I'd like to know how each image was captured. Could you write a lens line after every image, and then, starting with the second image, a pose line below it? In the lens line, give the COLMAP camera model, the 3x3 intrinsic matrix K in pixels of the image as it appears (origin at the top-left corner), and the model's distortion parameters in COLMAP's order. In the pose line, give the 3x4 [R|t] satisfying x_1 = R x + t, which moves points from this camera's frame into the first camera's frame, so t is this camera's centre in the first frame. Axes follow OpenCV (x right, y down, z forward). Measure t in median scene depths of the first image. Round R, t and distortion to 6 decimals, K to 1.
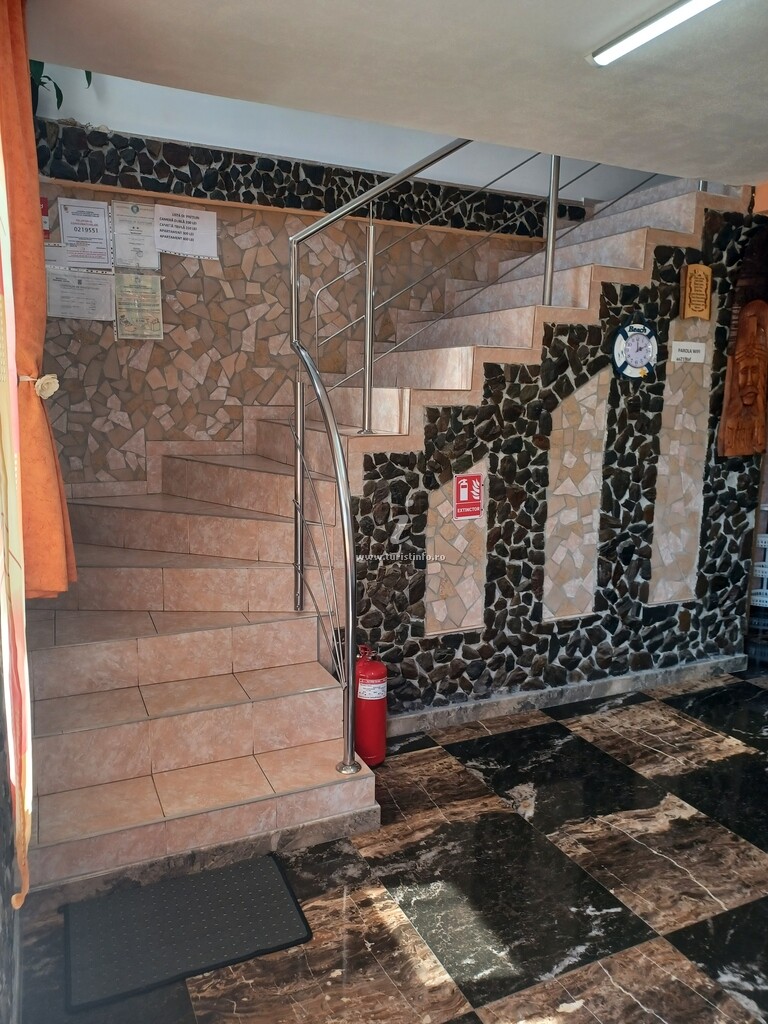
lens RADIAL K [[754.7, 0, 379.0], [0, 754.7, 519.0], [0, 0, 1]] dist [0.048630, -0.008057]
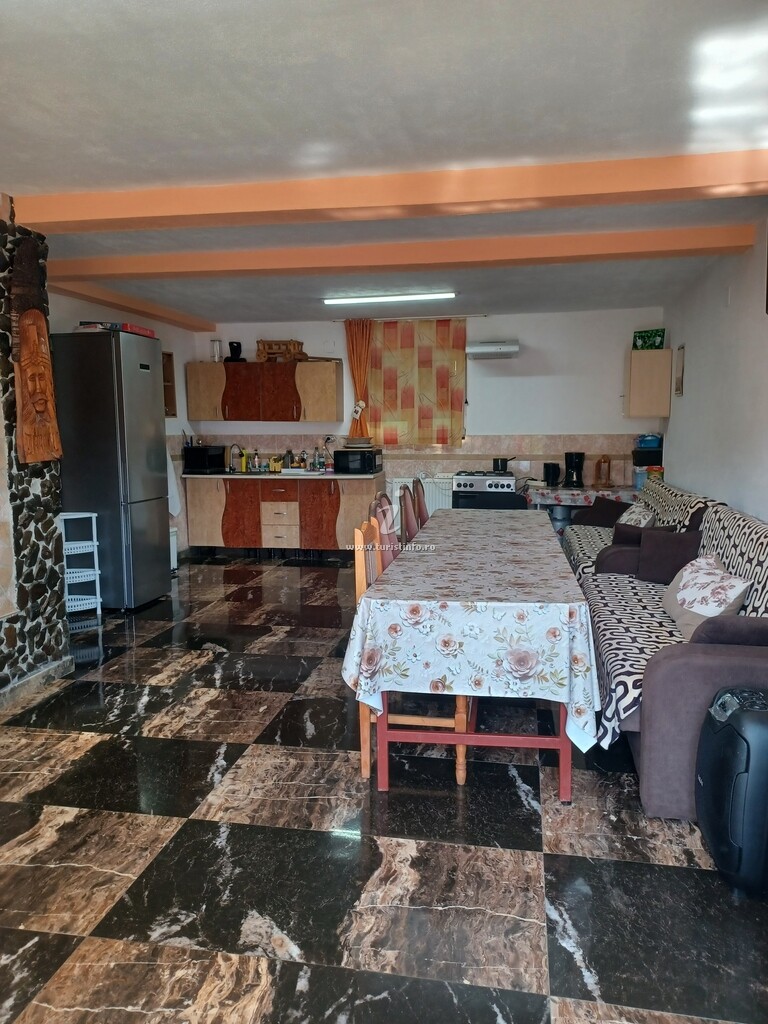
lens RADIAL K [[754.7, 0, 379.0], [0, 754.7, 519.0], [0, 0, 1]] dist [0.048630, -0.008057]
pose [[0.585291, -0.109238, 0.803431, -0.085127], [0.147339, 0.988715, 0.027096, 0.030851], [-0.797324, 0.102518, 0.594781, 0.047147]]
